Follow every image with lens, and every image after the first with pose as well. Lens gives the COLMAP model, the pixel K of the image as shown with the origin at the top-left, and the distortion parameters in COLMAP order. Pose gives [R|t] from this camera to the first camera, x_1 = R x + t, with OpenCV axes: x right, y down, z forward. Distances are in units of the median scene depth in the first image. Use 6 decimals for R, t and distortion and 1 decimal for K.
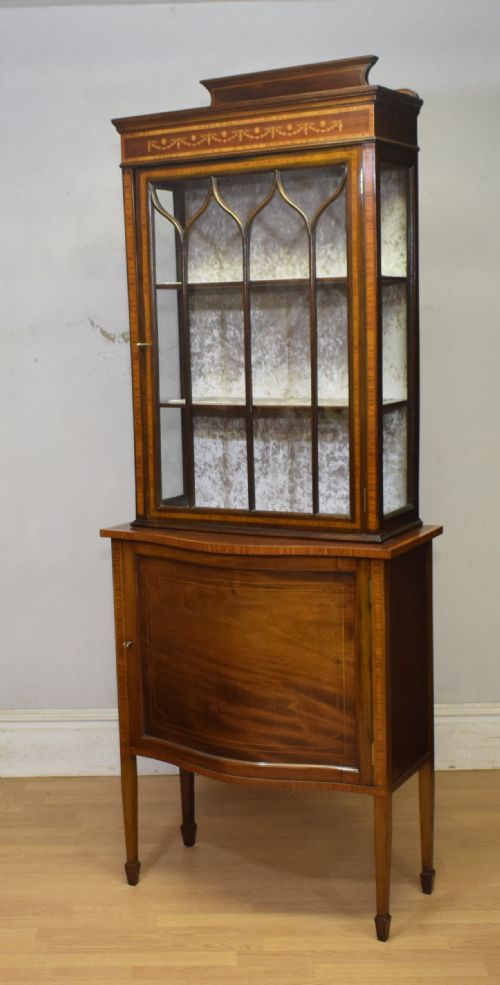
lens RADIAL K [[1298.2, 0, 177.3], [0, 1298.2, 533.0], [0, 0, 1]] dist [-0.015342, -0.032424]
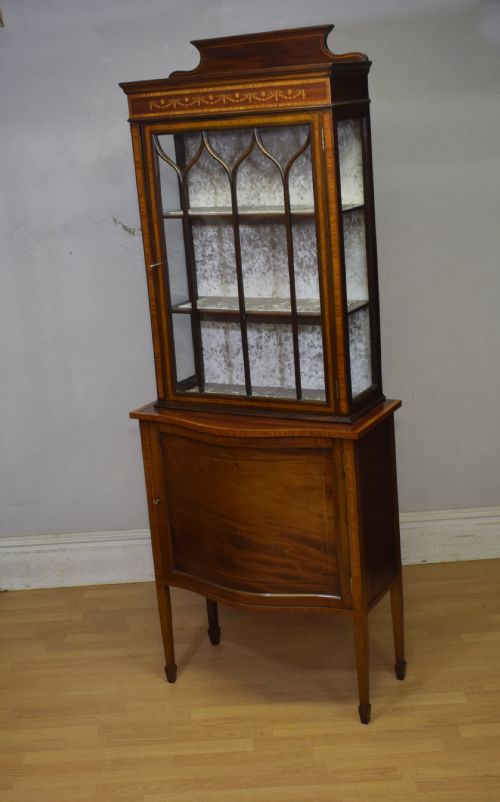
lens RADIAL K [[1124.2, 0, 223.3], [0, 1124.2, 397.8], [0, 0, 1]] dist [-0.026642, -0.017844]
pose [[0.998638, -0.051366, 0.009169, 0.022430], [0.050236, 0.994007, 0.097086, -0.122097], [-0.014101, -0.096493, 0.995234, -0.081597]]
